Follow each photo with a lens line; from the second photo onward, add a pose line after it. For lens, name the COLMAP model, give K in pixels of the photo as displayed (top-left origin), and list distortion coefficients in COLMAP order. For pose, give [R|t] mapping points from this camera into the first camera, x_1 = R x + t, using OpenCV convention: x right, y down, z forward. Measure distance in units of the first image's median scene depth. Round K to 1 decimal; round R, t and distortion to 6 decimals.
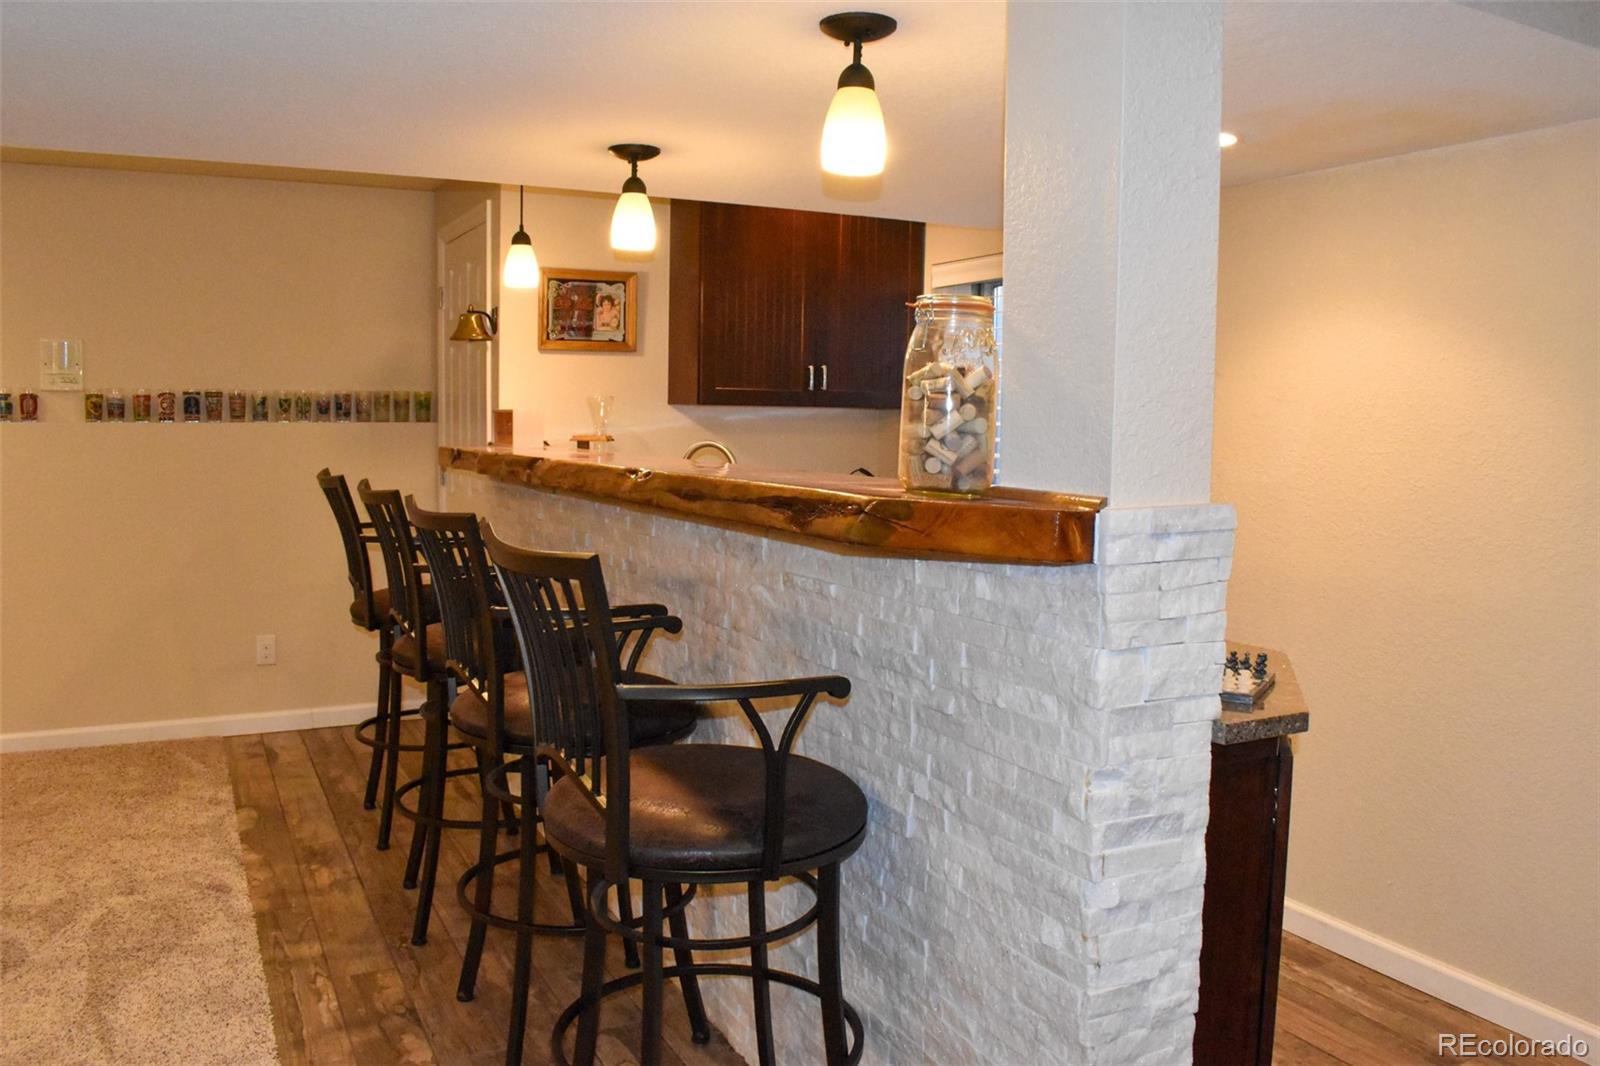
lens RADIAL K [[1239.1, 0, 802.3], [0, 1239.1, 532.5], [0, 0, 1]] dist [-0.089995, -0.009282]
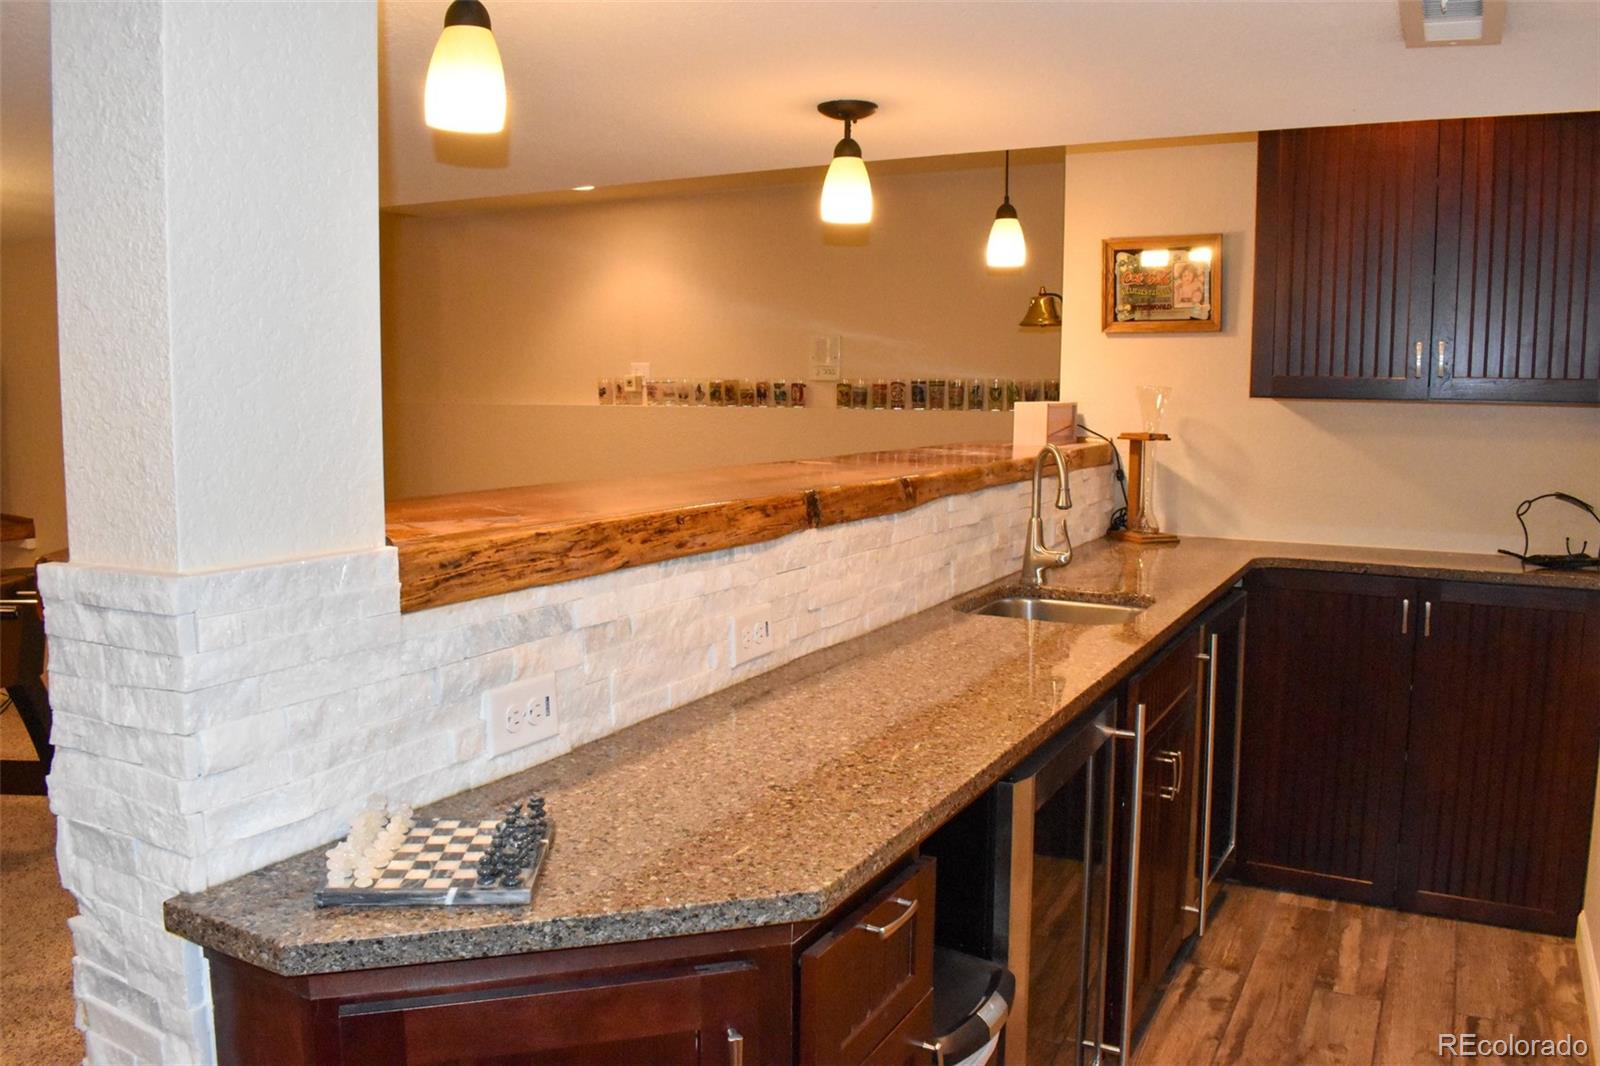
lens RADIAL K [[1239.1, 0, 802.0], [0, 1239.1, 534.3], [0, 0, 1]] dist [-0.089995, -0.009282]
pose [[0.557627, 0.088820, -0.825326, 0.377881], [-0.075913, 0.995549, 0.055849, -0.036572], [0.826613, 0.031510, 0.561887, 0.318204]]
